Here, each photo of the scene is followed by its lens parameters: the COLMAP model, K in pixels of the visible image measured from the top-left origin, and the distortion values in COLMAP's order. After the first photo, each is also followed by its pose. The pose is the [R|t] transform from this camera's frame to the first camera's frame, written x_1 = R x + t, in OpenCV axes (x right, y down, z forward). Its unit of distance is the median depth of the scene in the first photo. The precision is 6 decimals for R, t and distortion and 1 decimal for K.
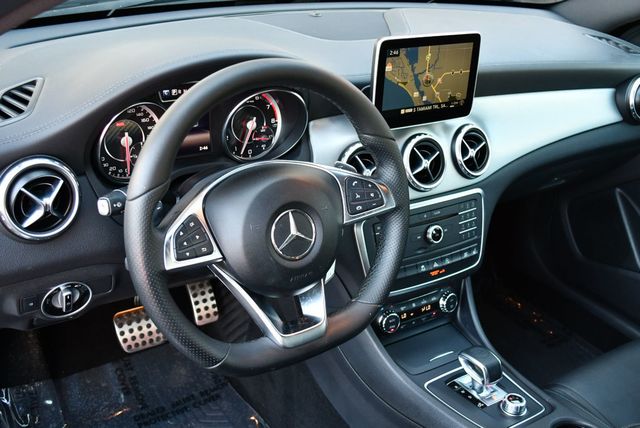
lens RADIAL K [[733.6, 0, 320.0], [0, 733.6, 214.0], [0, 0, 1]] dist [-0.078291, 0.015235]
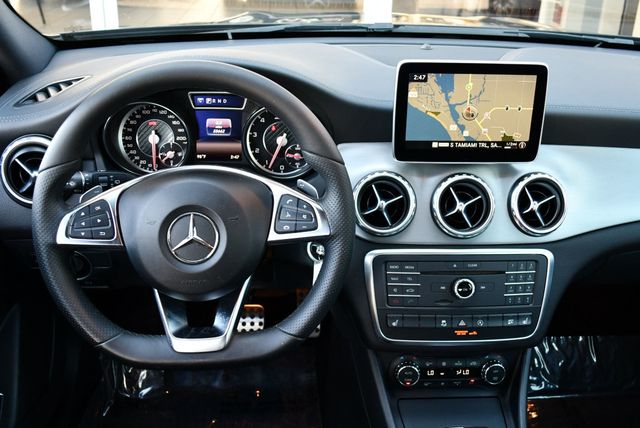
lens RADIAL K [[654.5, 0, 320.0], [0, 654.5, 214.0], [0, 0, 1]] dist [-0.081470, -0.011429]
pose [[0.855194, 0.153376, -0.495095, 0.405520], [-0.186367, 0.982322, -0.017603, -0.015103], [0.483643, 0.107323, 0.868661, 0.241022]]
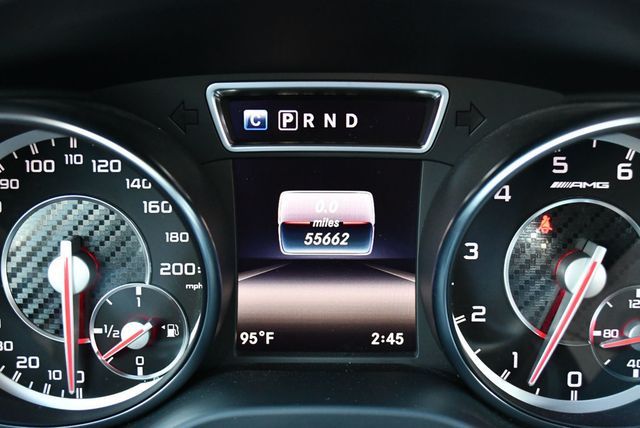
lens RADIAL K [[949.9, 0, 320.0], [0, 949.9, 214.0], [0, 0, 1]] dist [-0.043462, -0.059574]
pose [[0.830095, 0.083621, -0.551317, 0.008226], [-0.180243, 0.975854, -0.123372, -0.083550], [0.527688, 0.201781, 0.825124, 0.661212]]
